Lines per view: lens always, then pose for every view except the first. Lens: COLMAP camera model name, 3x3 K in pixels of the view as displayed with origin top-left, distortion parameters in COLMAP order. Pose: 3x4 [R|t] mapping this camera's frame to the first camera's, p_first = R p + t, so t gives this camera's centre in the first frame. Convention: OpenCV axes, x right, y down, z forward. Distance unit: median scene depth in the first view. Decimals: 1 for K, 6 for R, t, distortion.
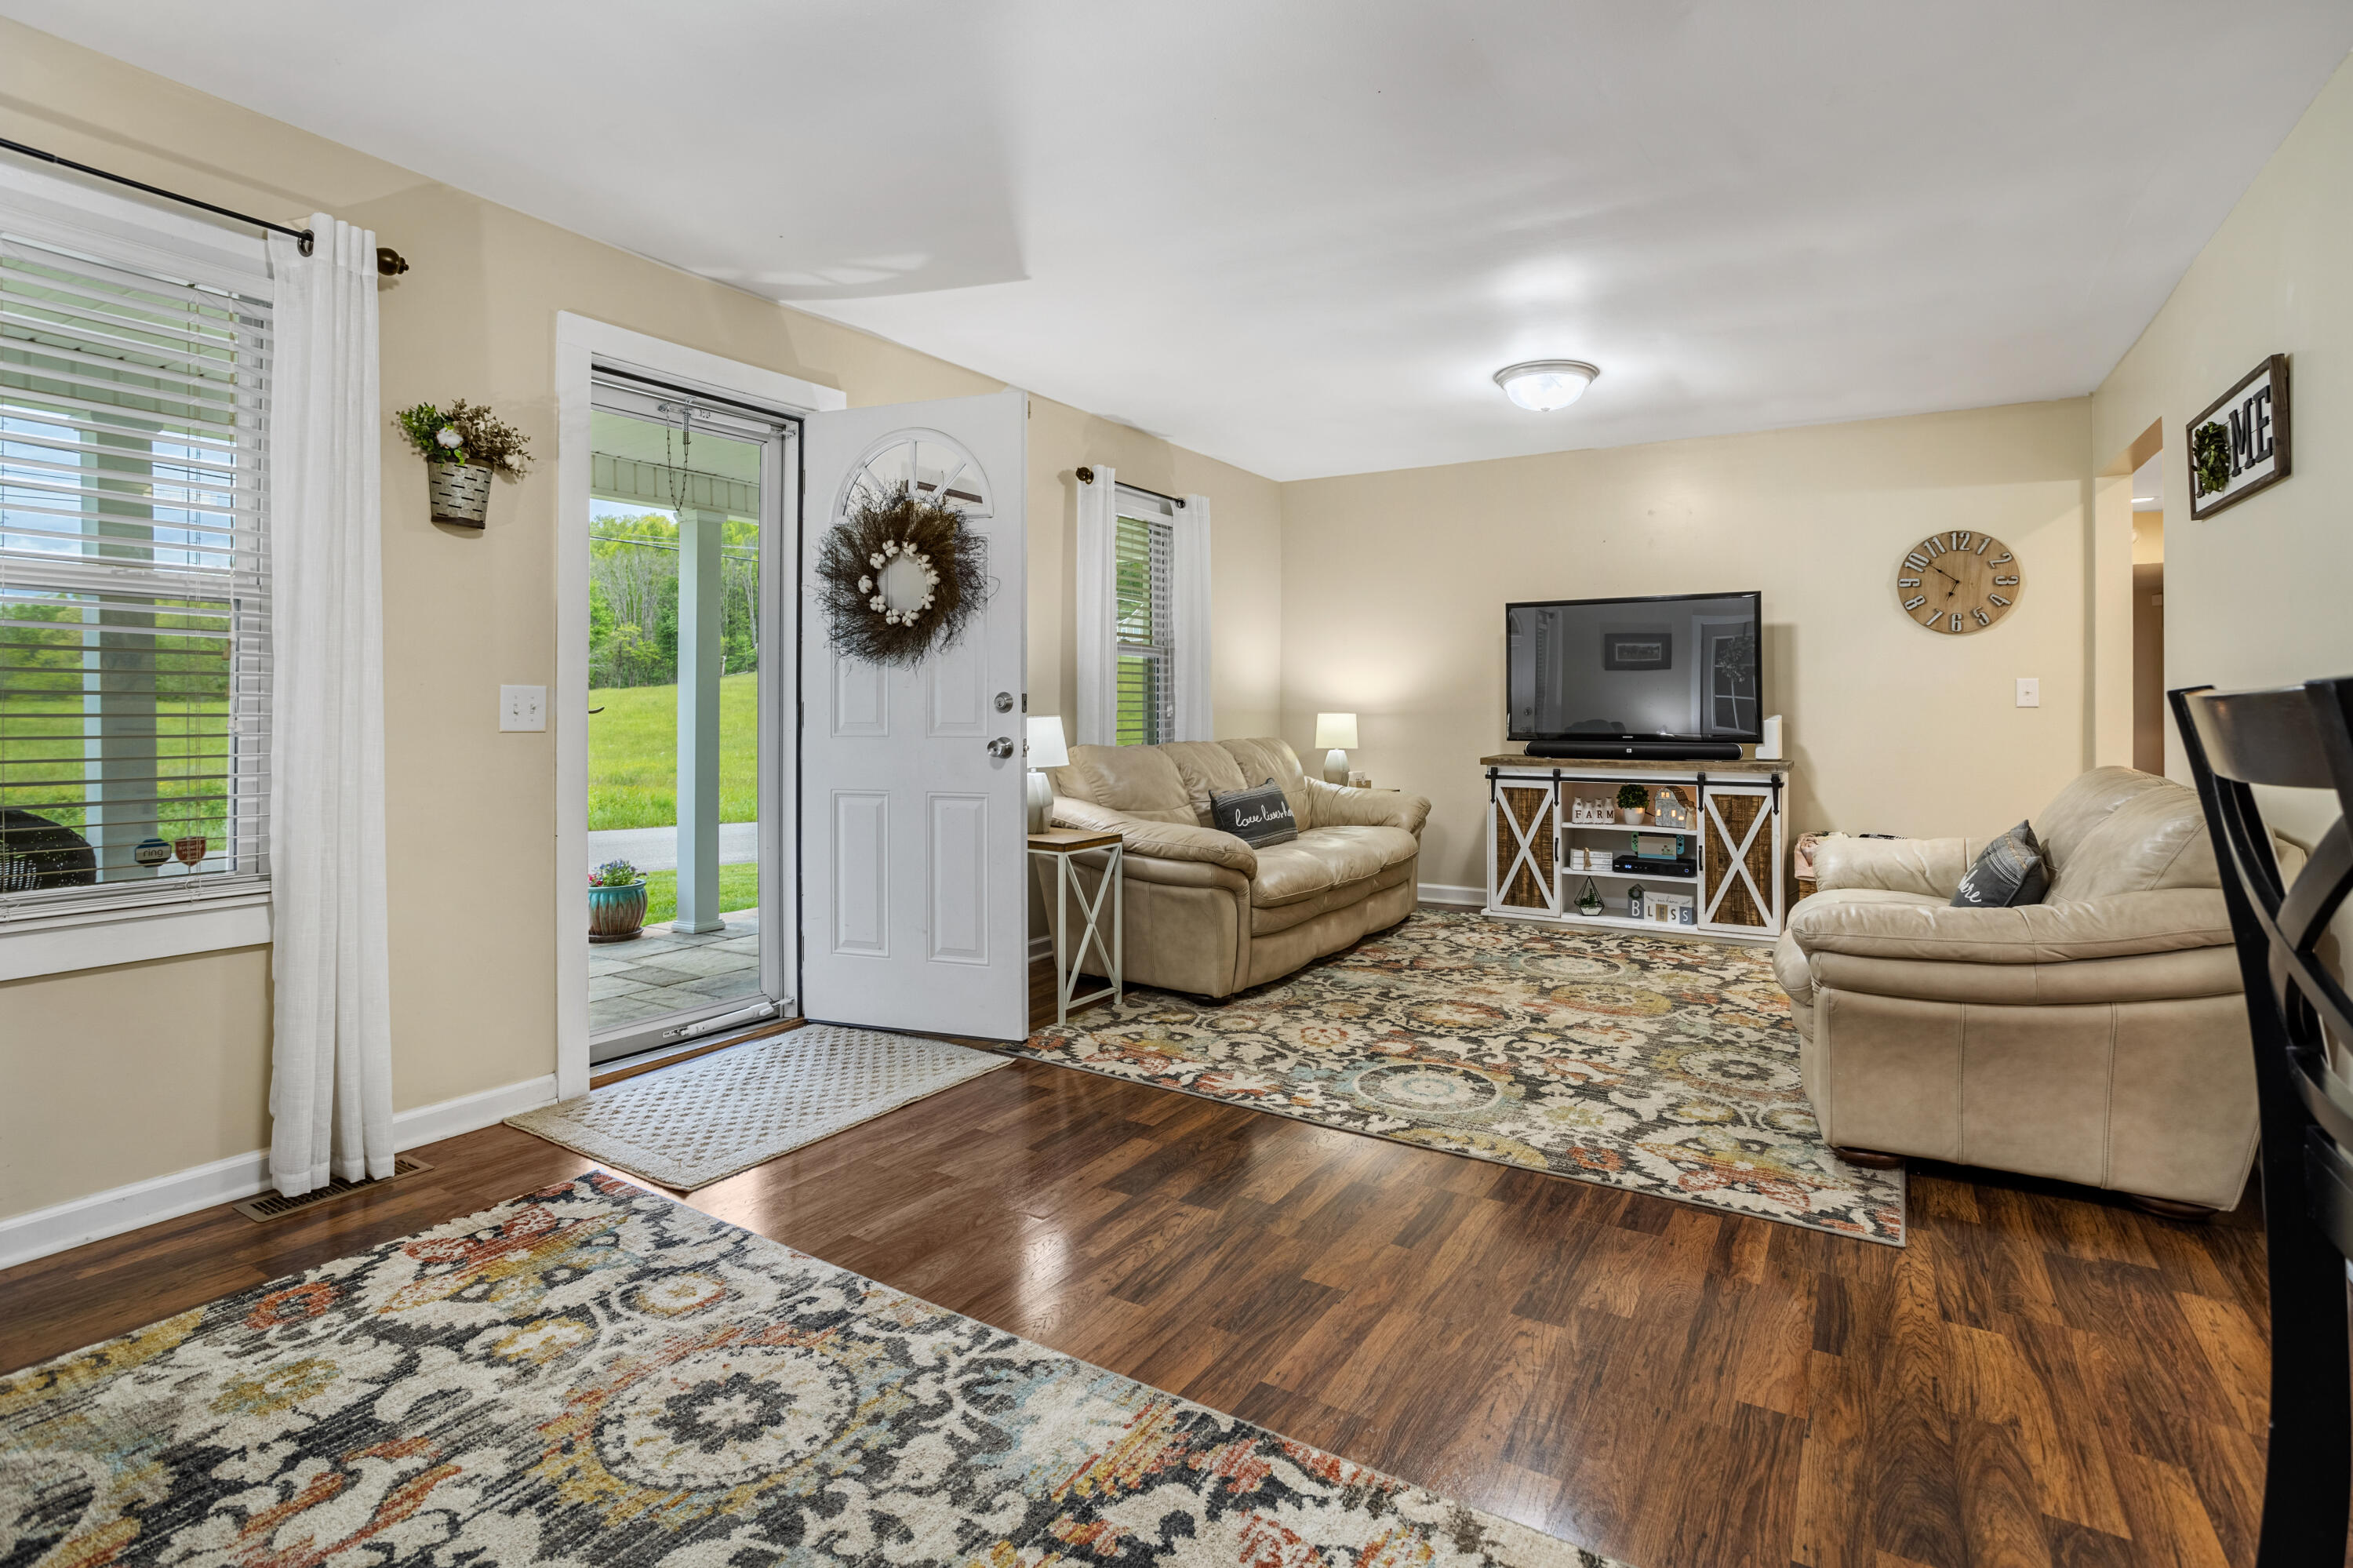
lens RADIAL K [[1162.8, 0, 1173.3], [0, 1162.8, 696.6], [0, 0, 1]] dist [-0.053047, 0.030934]
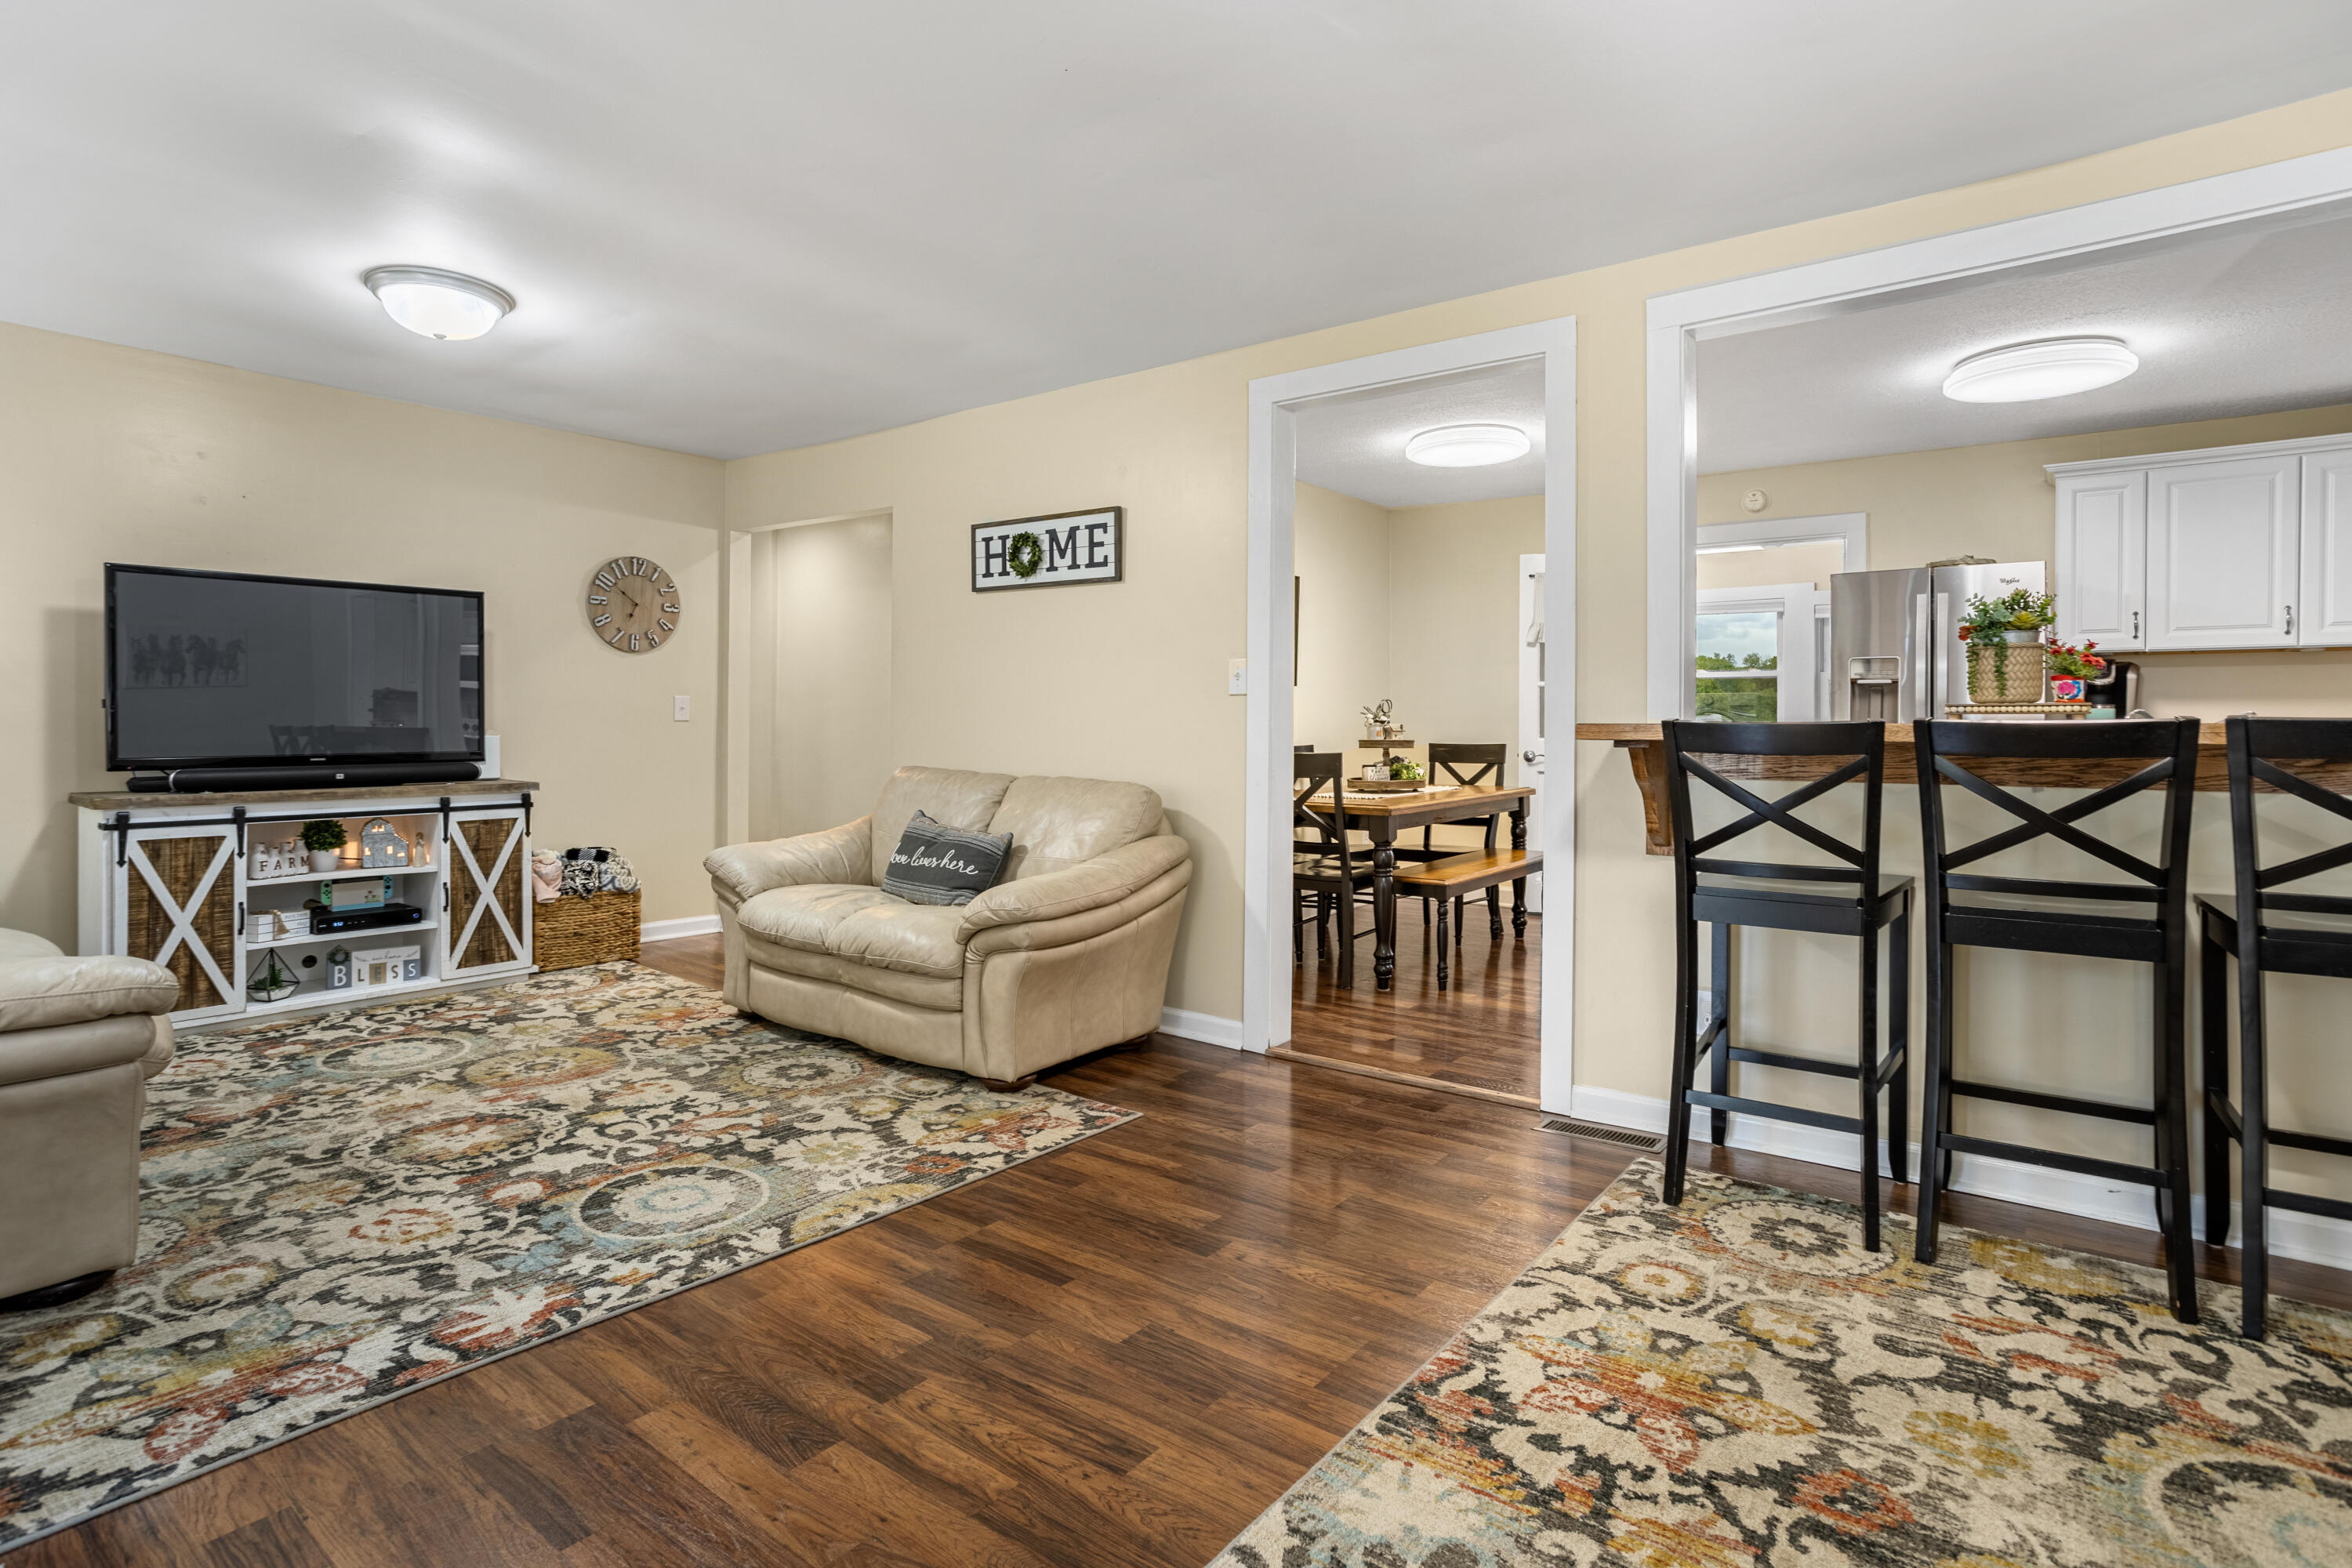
lens RADIAL K [[1184.2, 0, 1180.6], [0, 1184.2, 724.8], [0, 0, 1]] dist [-0.051698, 0.032613]
pose [[0.102114, -0.002181, 0.994770, -0.425682], [-0.011424, 0.999929, 0.003365, 0.003326], [-0.994707, -0.011707, 0.102082, 0.448534]]
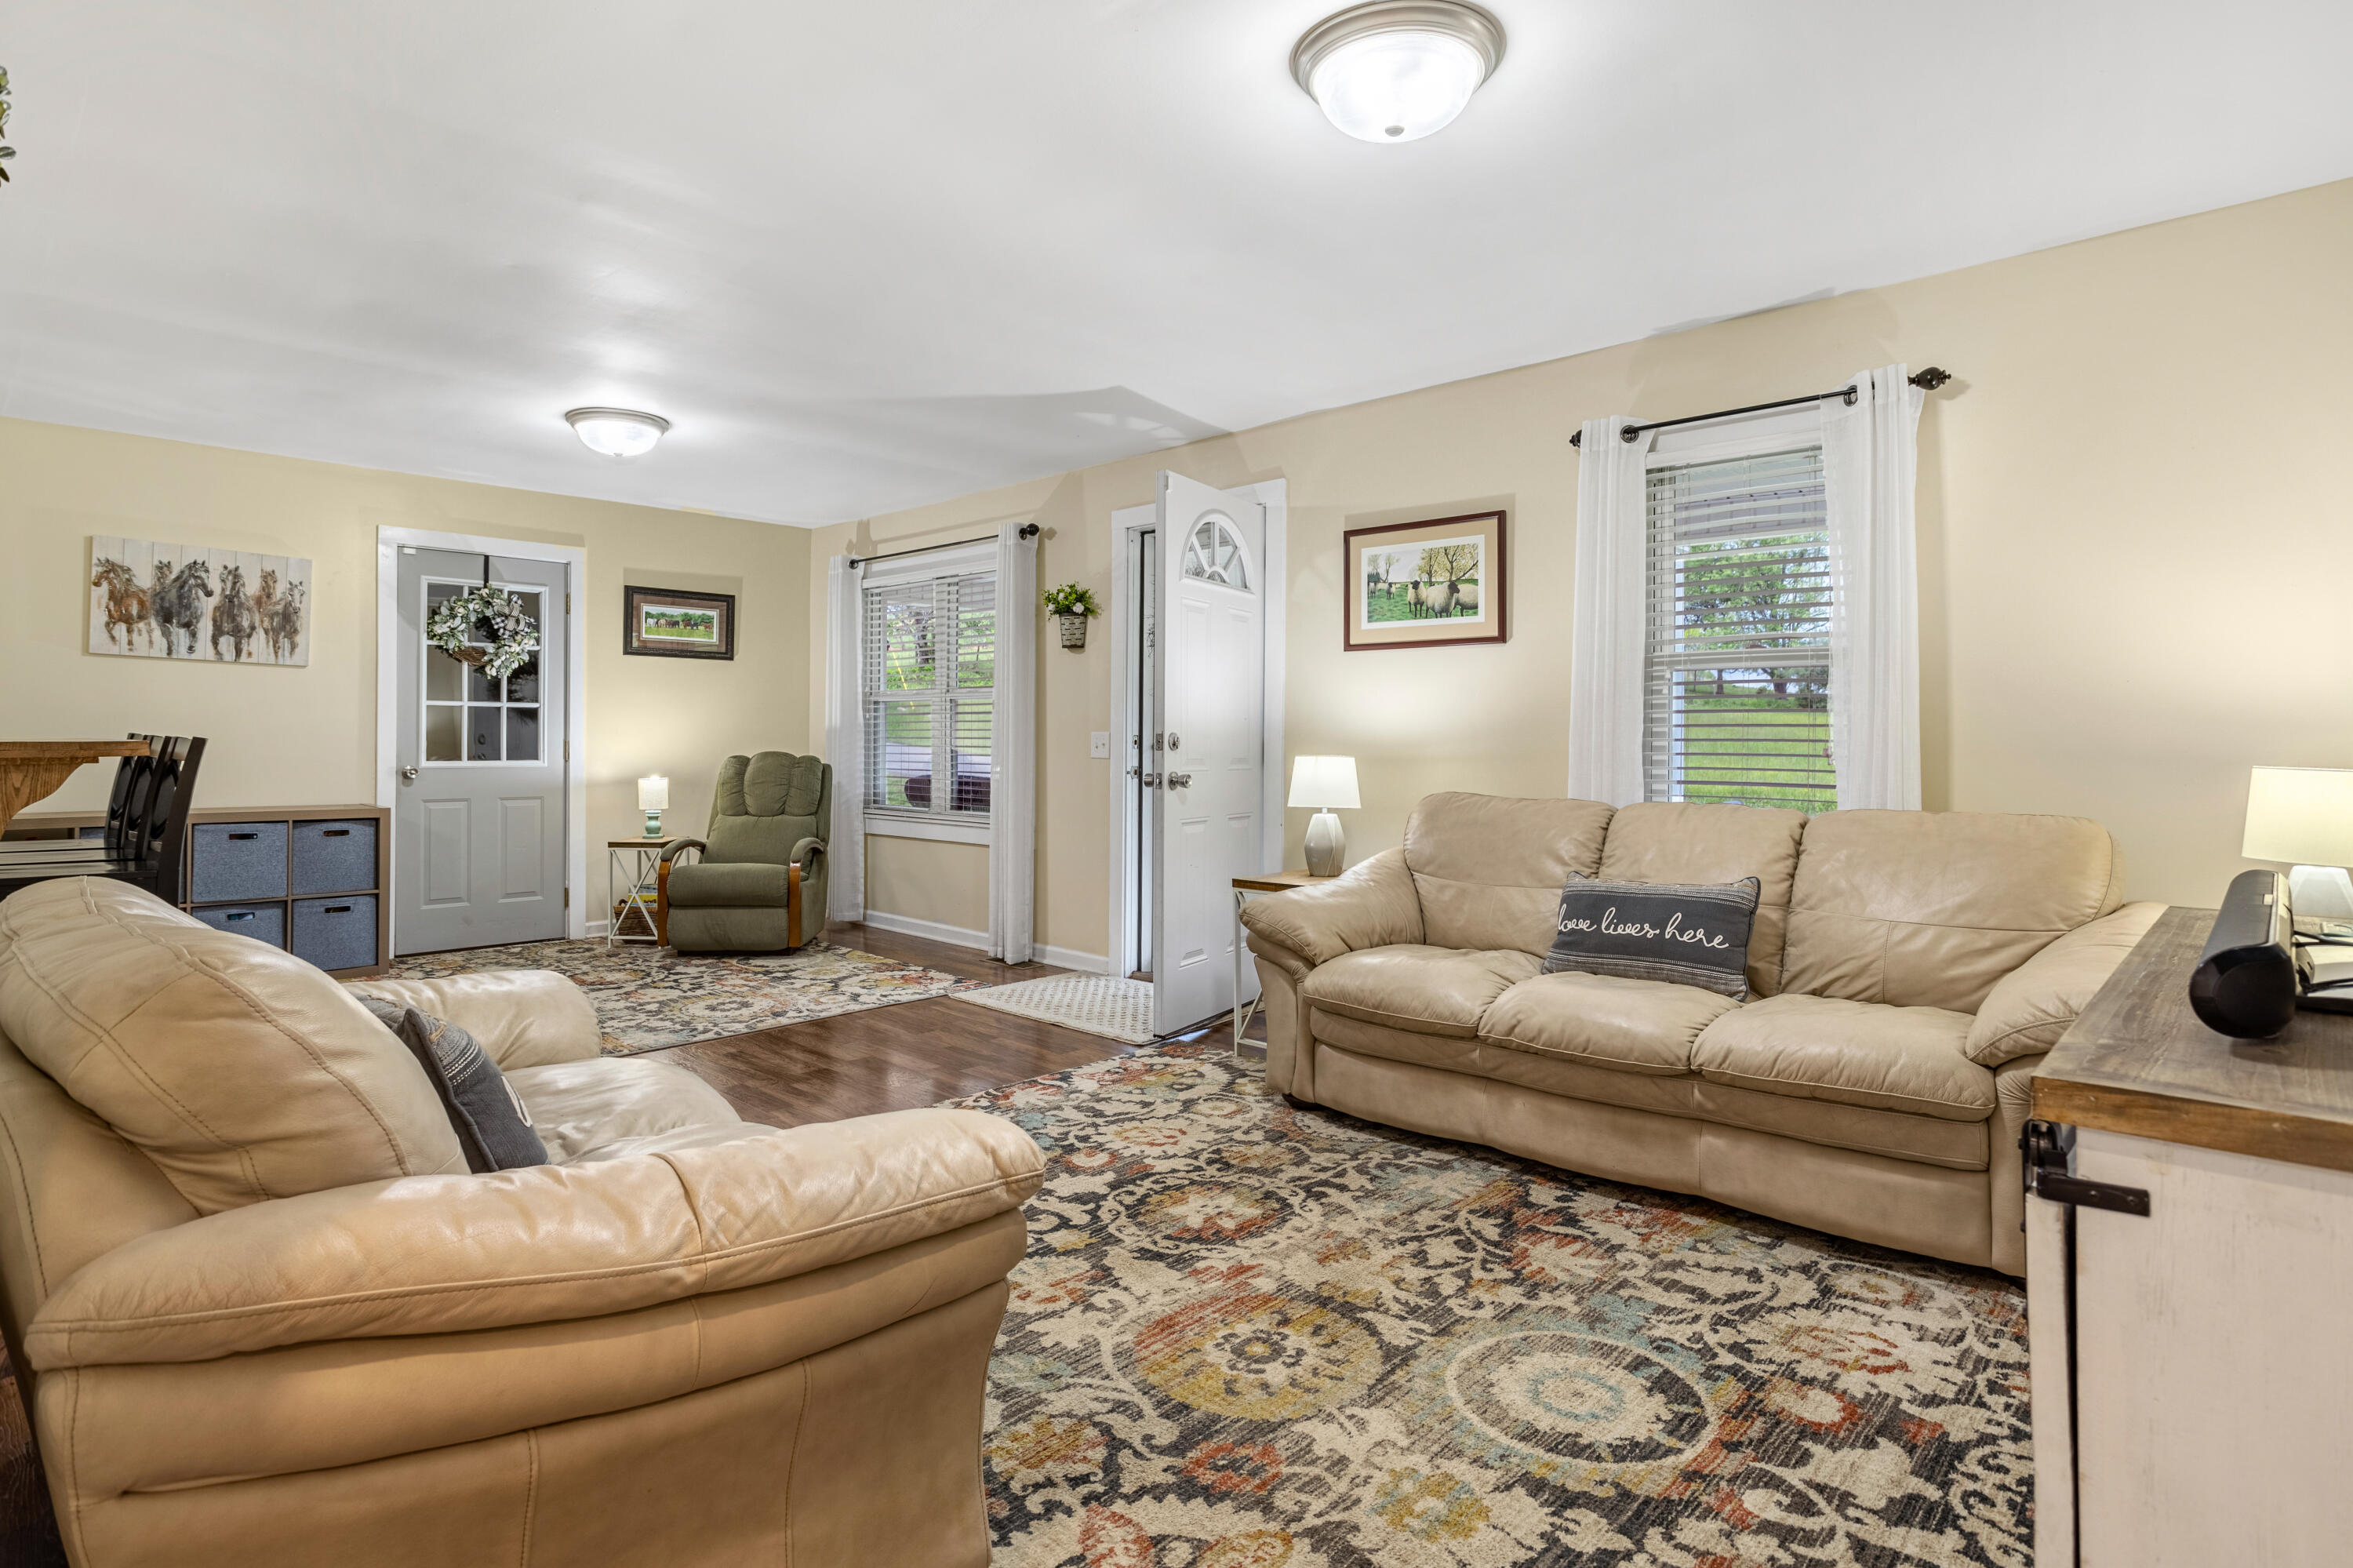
lens RADIAL K [[1196.1, 0, 1167.6], [0, 1196.1, 741.5], [0, 0, 1]] dist [-0.056933, 0.033901]
pose [[-0.208335, -0.003738, -0.978050, 0.870447], [0.004492, 0.999978, -0.004779, 0.009963], [0.978047, -0.005389, -0.208313, 1.067485]]
